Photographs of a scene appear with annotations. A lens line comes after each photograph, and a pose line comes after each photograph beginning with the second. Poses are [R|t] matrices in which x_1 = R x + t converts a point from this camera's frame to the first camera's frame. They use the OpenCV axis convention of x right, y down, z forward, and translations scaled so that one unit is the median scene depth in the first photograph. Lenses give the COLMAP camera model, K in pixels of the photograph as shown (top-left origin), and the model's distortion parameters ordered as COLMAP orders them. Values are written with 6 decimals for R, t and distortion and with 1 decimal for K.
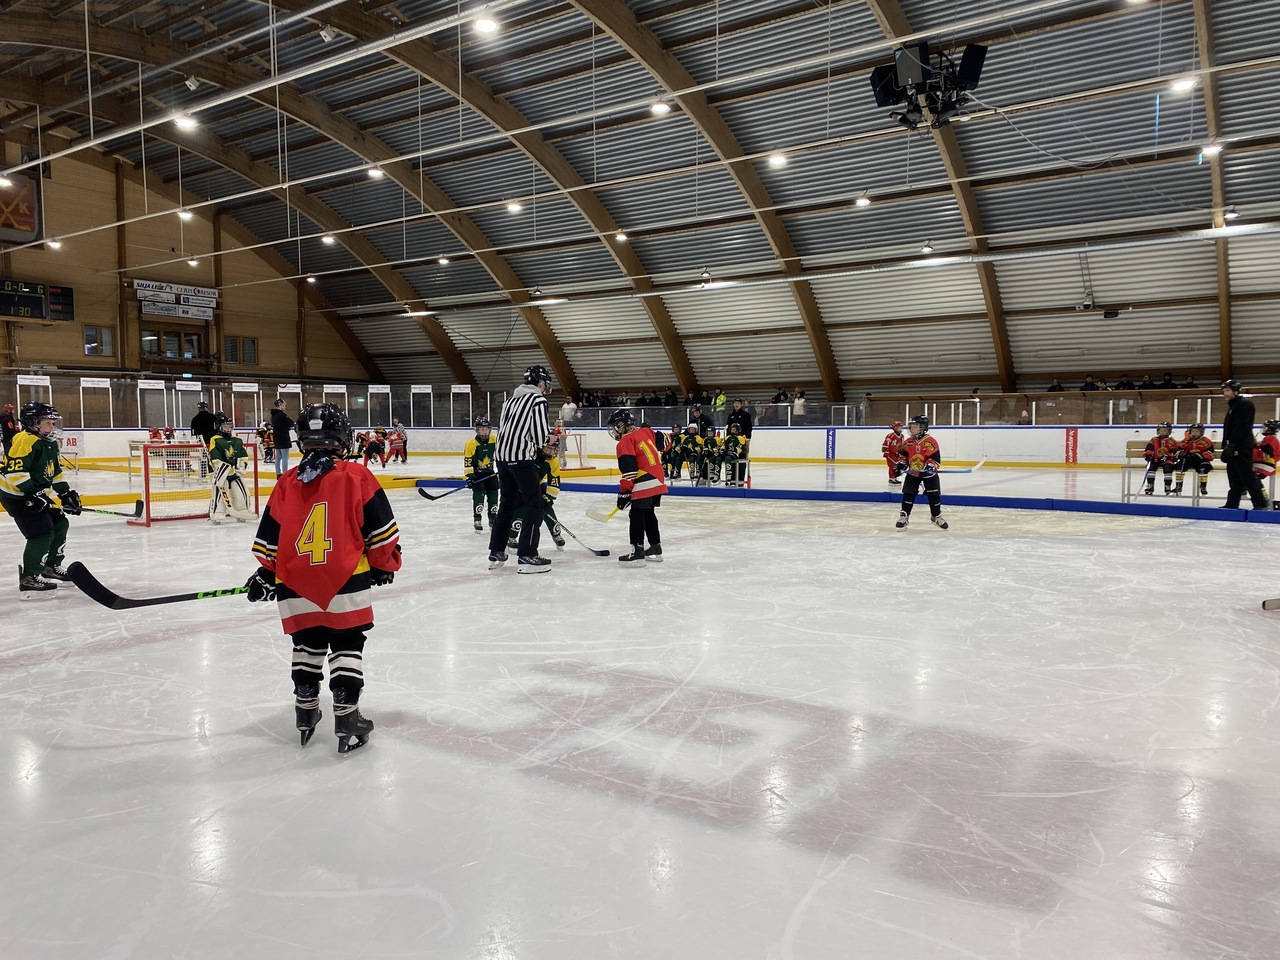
lens RADIAL K [[987.8, 0, 633.9], [0, 987.8, 490.3], [0, 0, 1]] dist [0.025586, -0.016411]
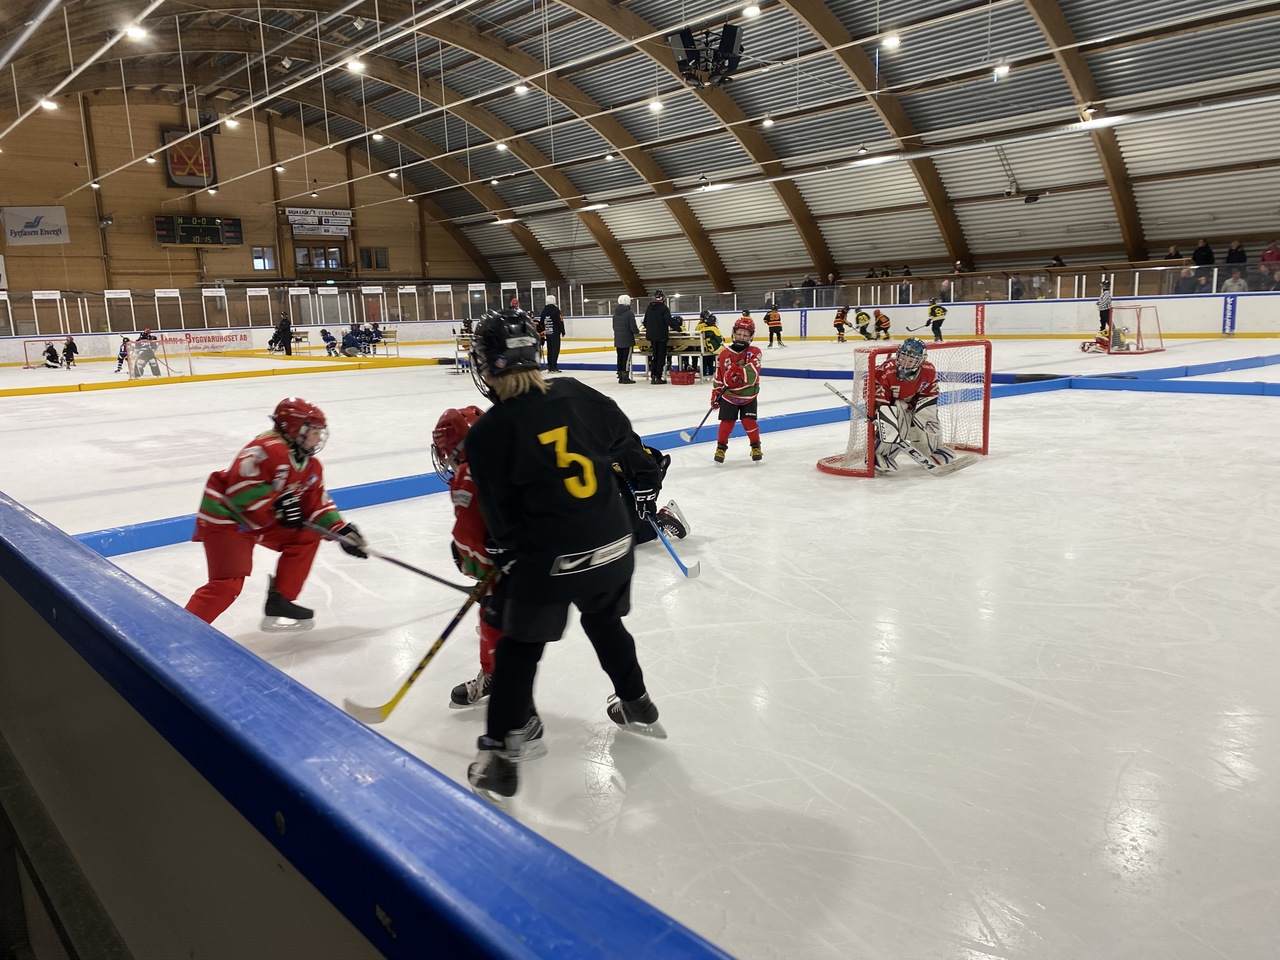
lens RADIAL K [[987.8, 0, 618.6], [0, 987.8, 481.8], [0, 0, 1]] dist [0.025586, -0.016411]
pose [[0.969554, 0.011396, -0.244614, 0.280409], [0.015316, 0.994139, 0.107020, 0.010697], [0.244399, -0.107509, 0.963696, -0.202777]]
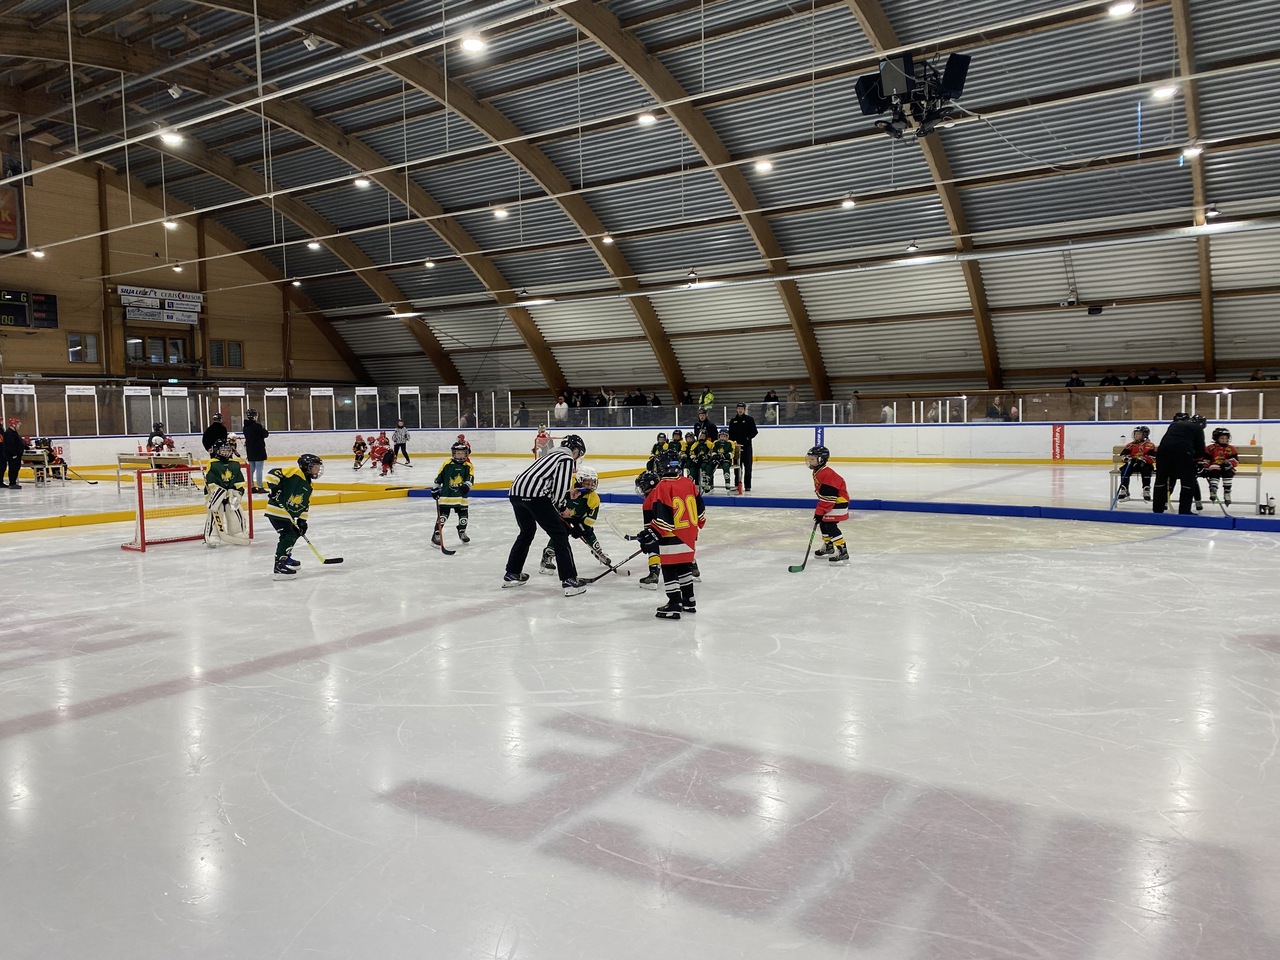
lens RADIAL K [[987.8, 0, 632.7], [0, 987.8, 483.7], [0, 0, 1]] dist [0.025586, -0.016411]
pose [[0.999835, -0.014190, 0.011369, -0.002186], [0.014187, 0.999899, 0.000345, -0.007902], [-0.011373, -0.000184, 0.999935, -0.001545]]
